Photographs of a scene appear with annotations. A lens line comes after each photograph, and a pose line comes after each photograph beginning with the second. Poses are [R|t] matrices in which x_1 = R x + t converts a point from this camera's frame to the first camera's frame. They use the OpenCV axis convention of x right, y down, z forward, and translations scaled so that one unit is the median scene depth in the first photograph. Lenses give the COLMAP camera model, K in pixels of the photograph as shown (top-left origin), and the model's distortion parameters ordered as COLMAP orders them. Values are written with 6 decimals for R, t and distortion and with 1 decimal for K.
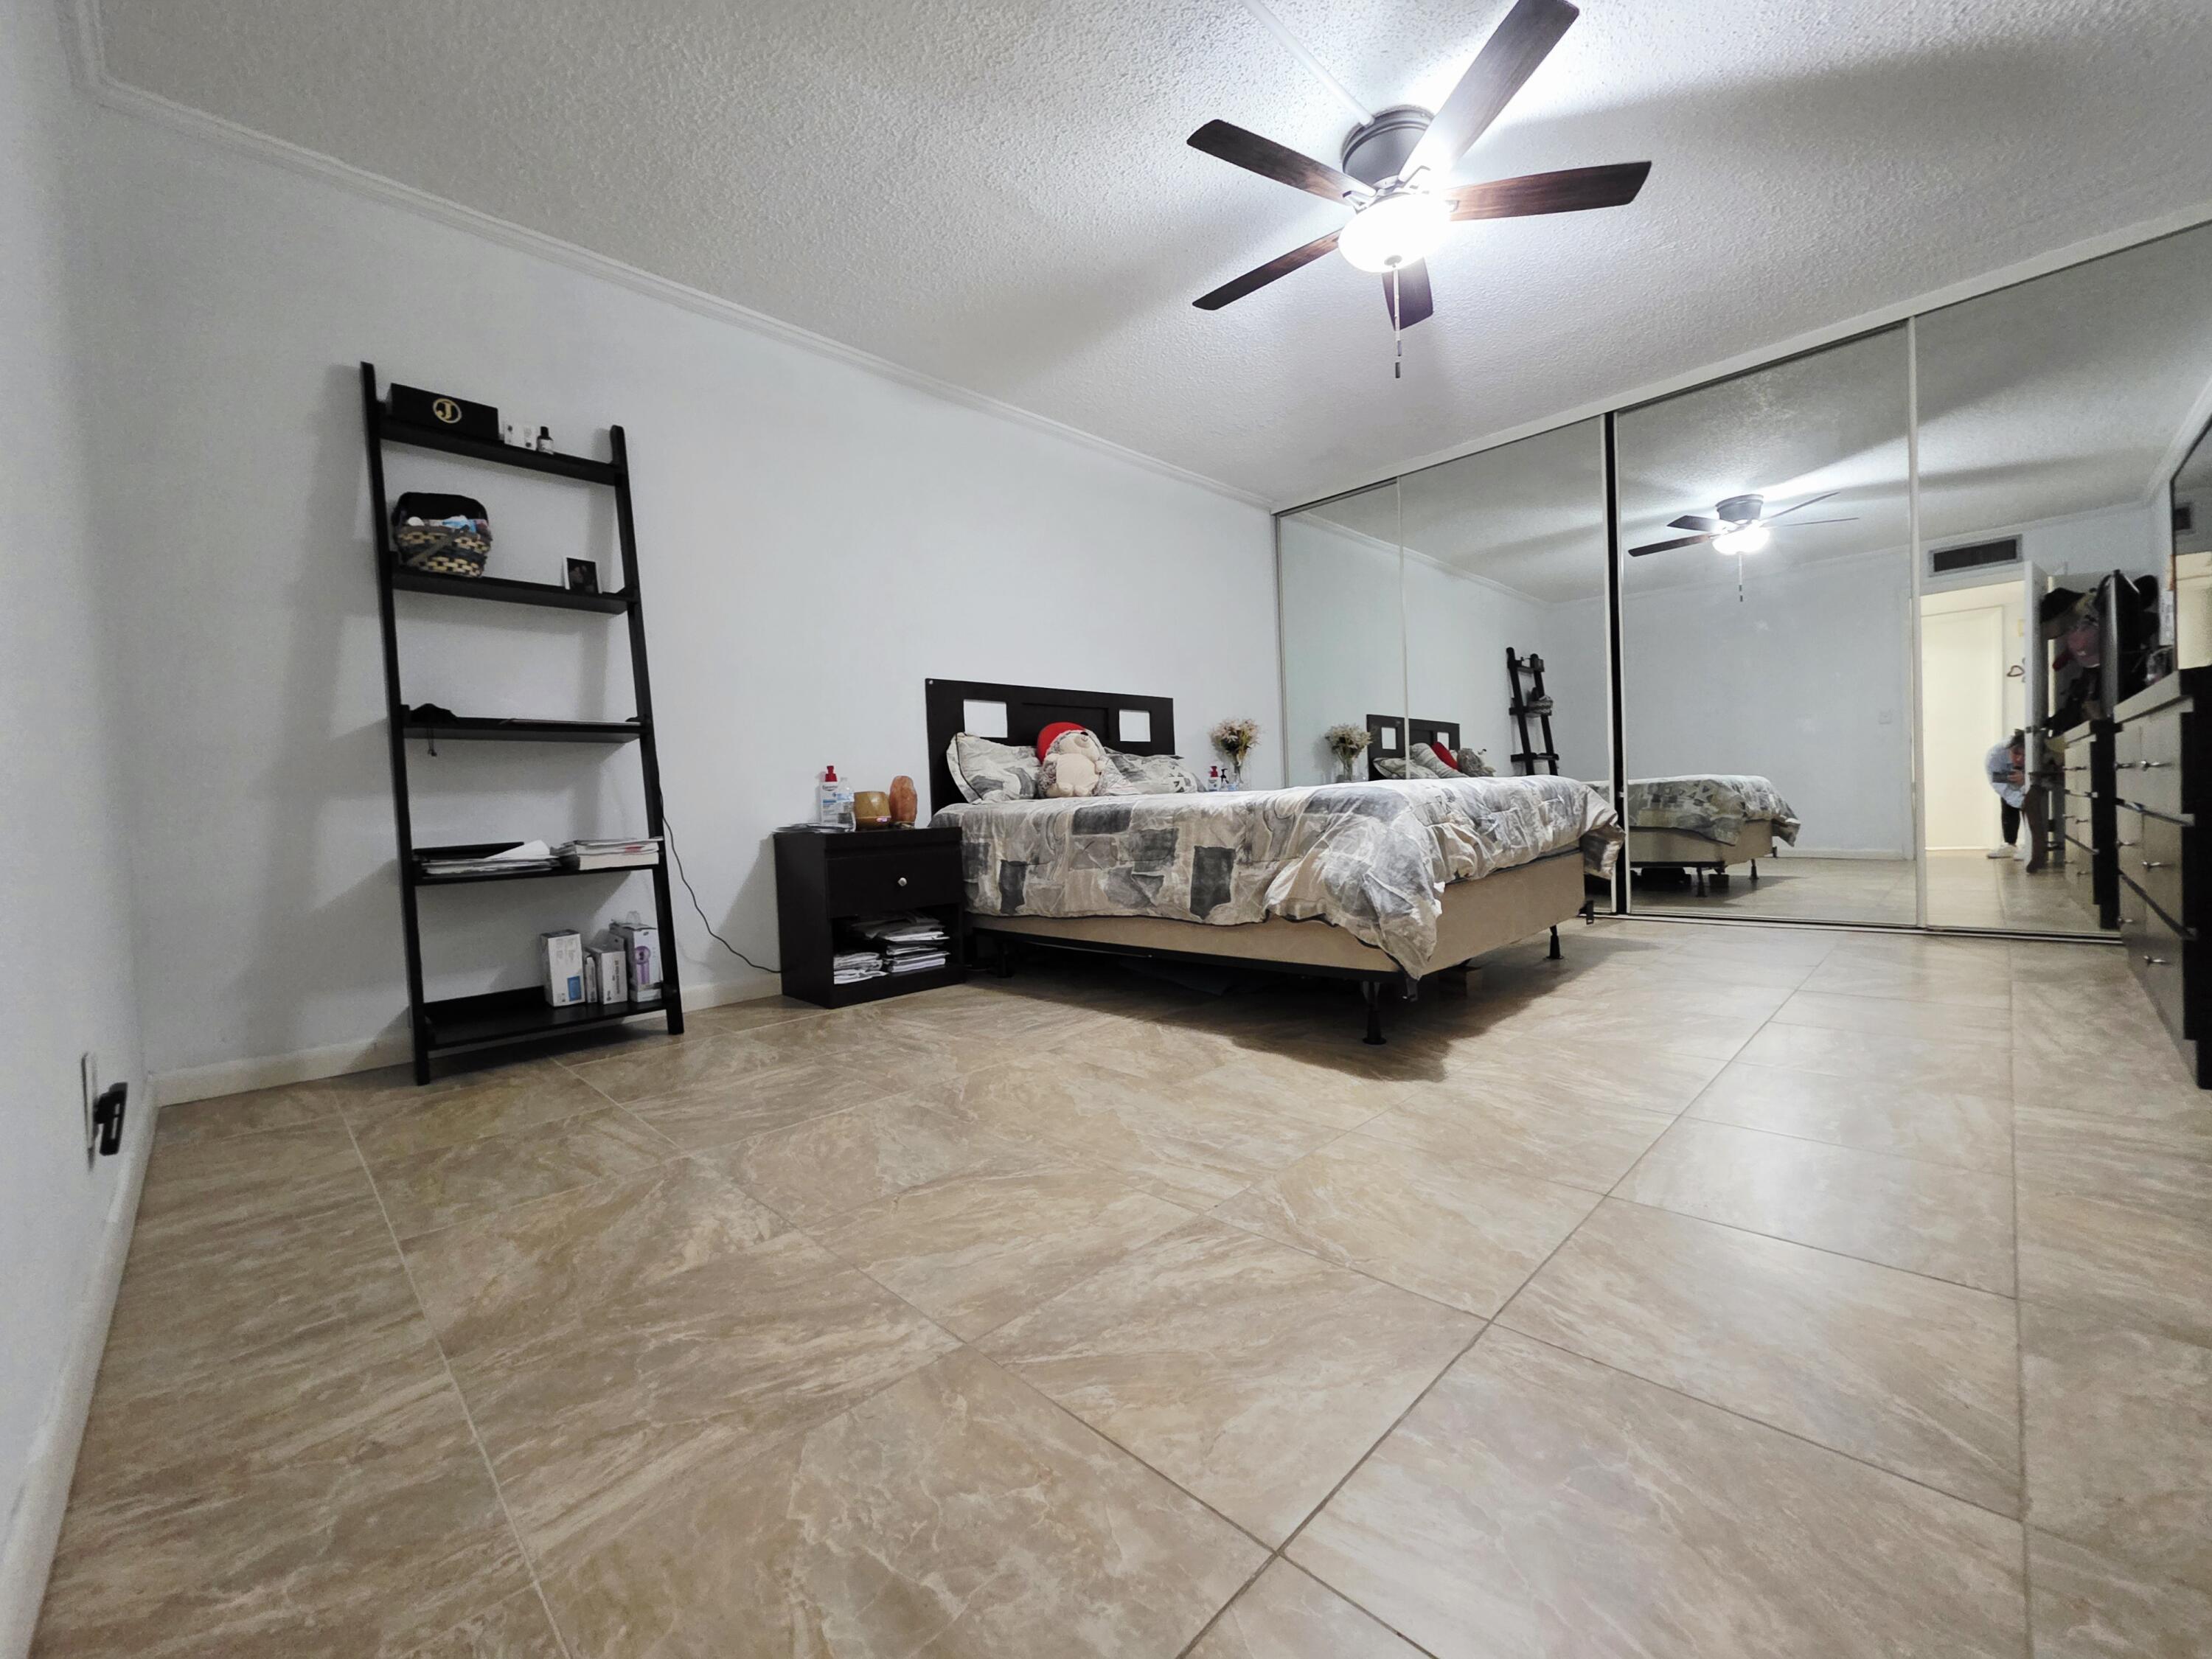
lens RADIAL K [[885.8, 0, 1106.0], [0, 885.8, 829.5], [0, 0, 1]] dist [0.000408, -0.000260]
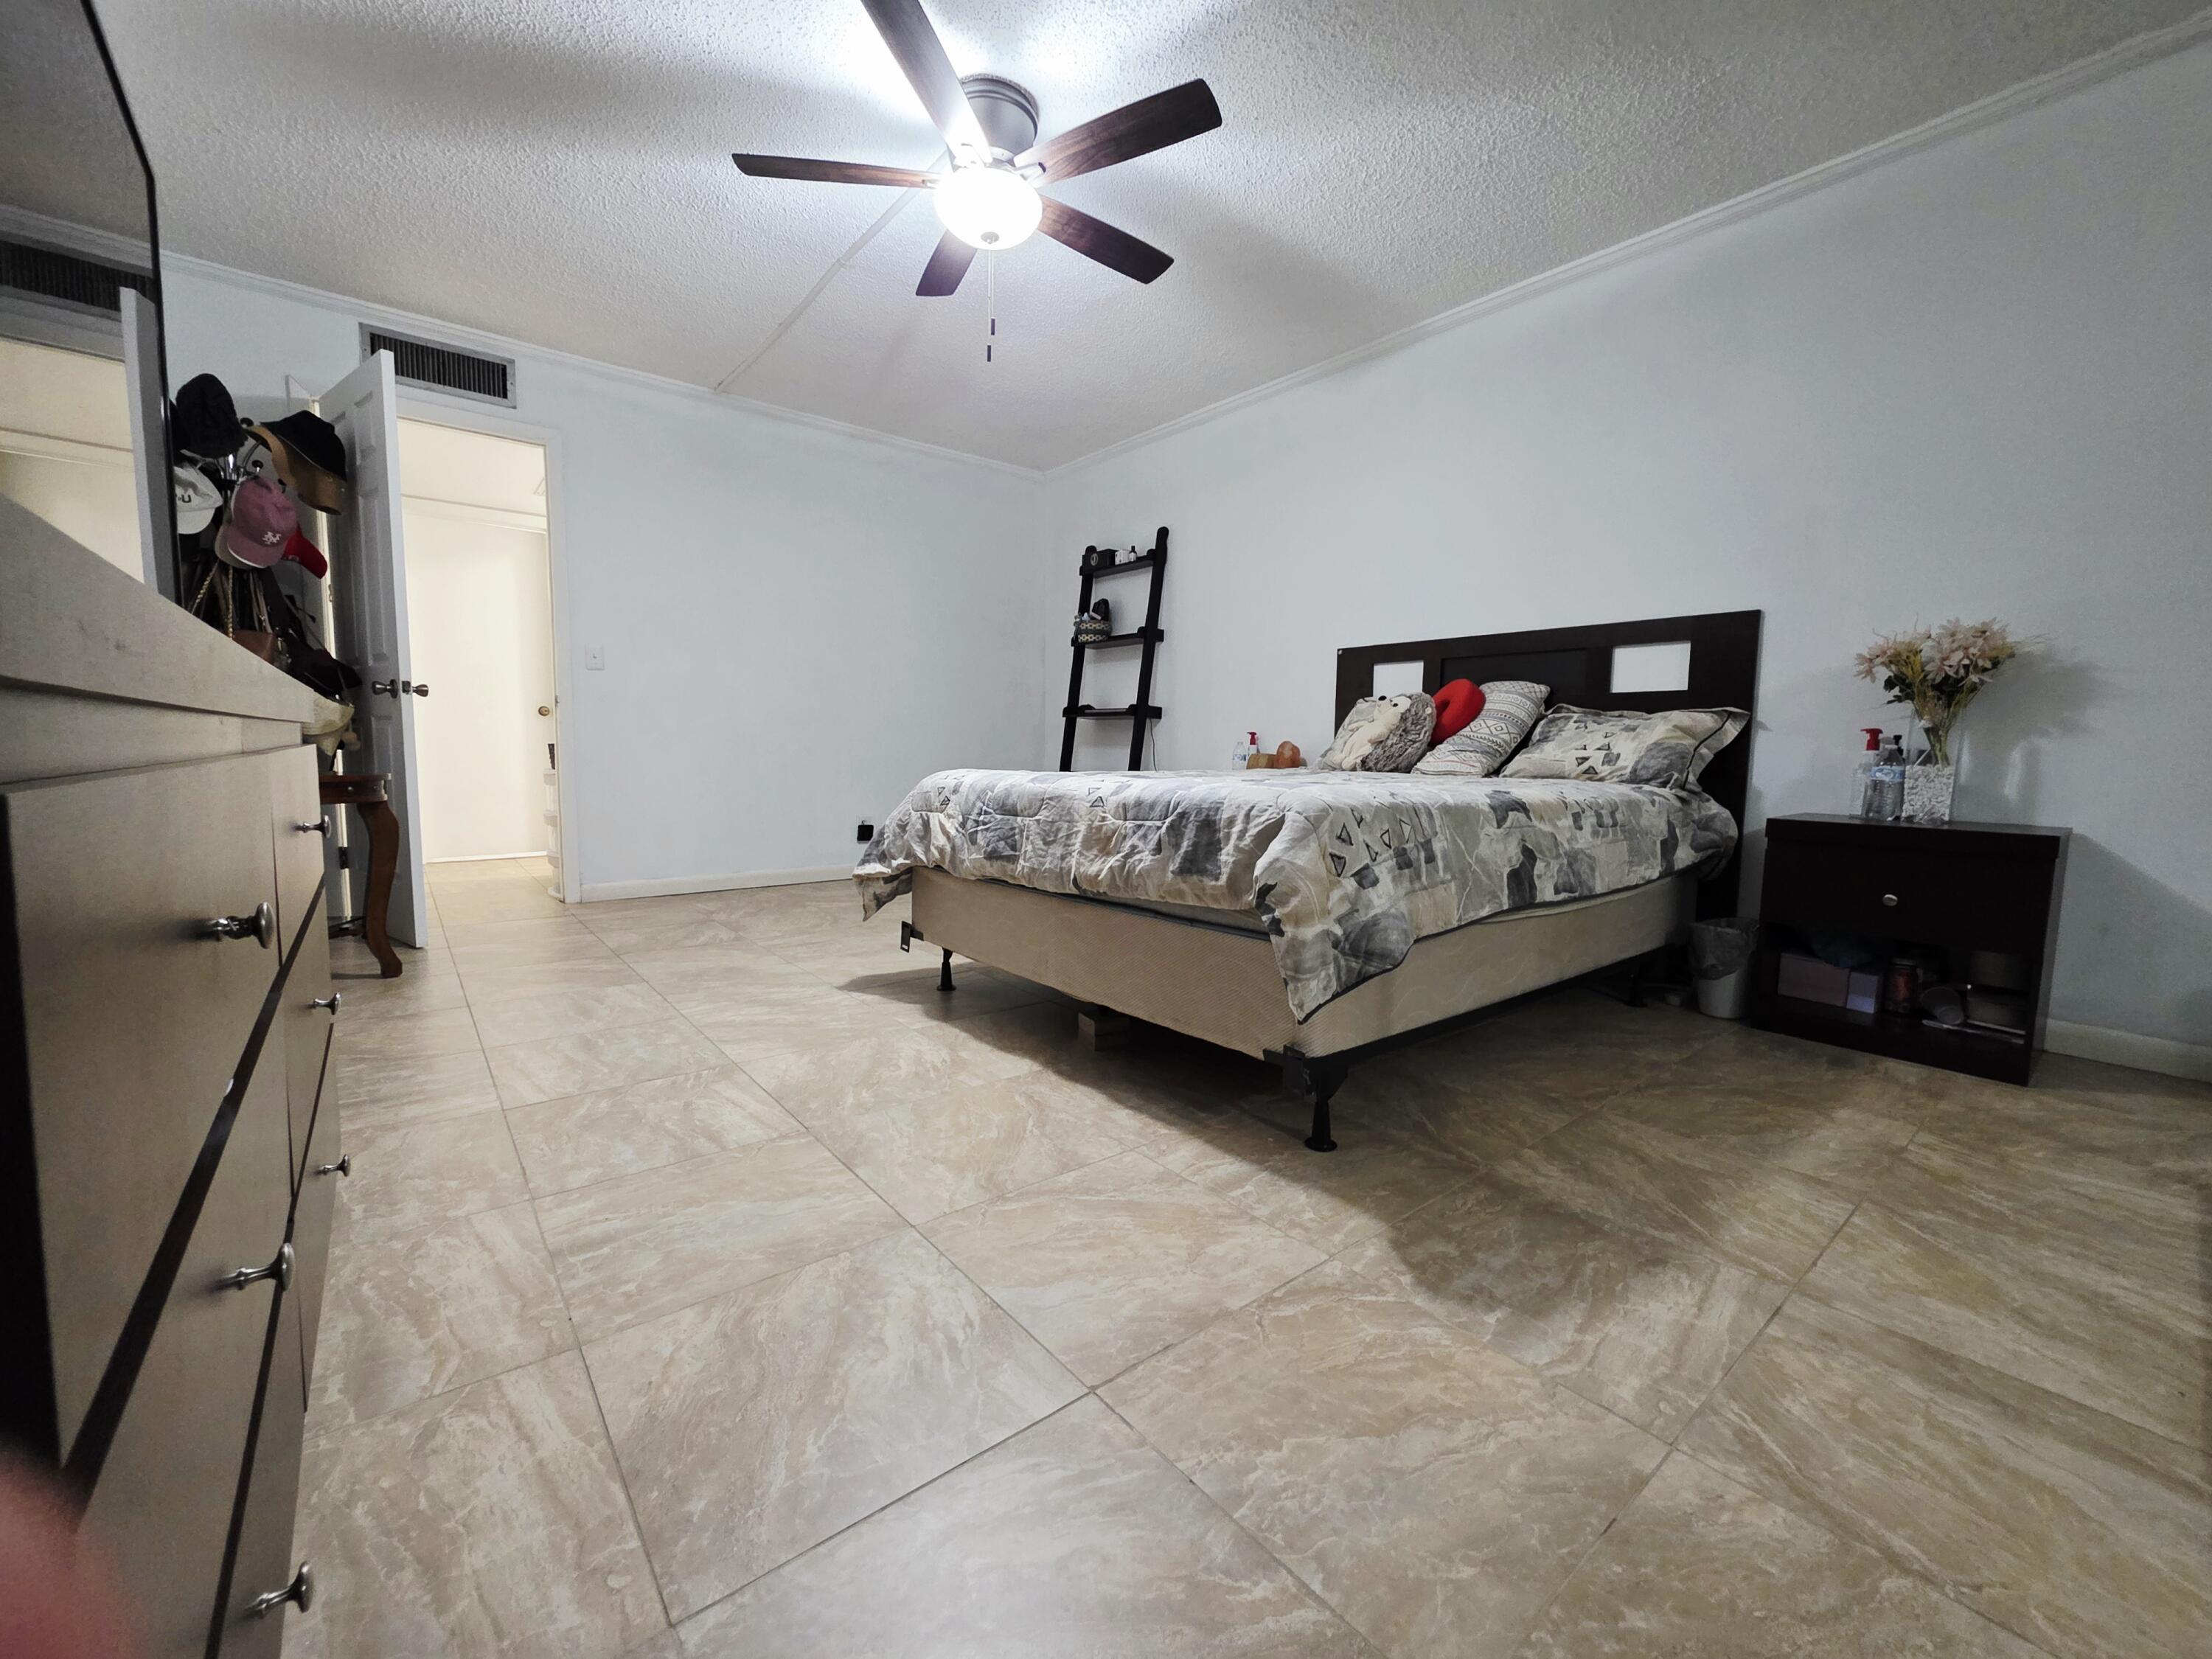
lens RADIAL K [[885.8, 0, 1106.0], [0, 885.8, 829.5], [0, 0, 1]] dist [0.000408, -0.000260]
pose [[-0.096278, 0.131971, -0.986567, 1.279995], [-0.040548, 0.989829, 0.136364, -0.126875], [0.994528, 0.053132, -0.089948, 1.175744]]
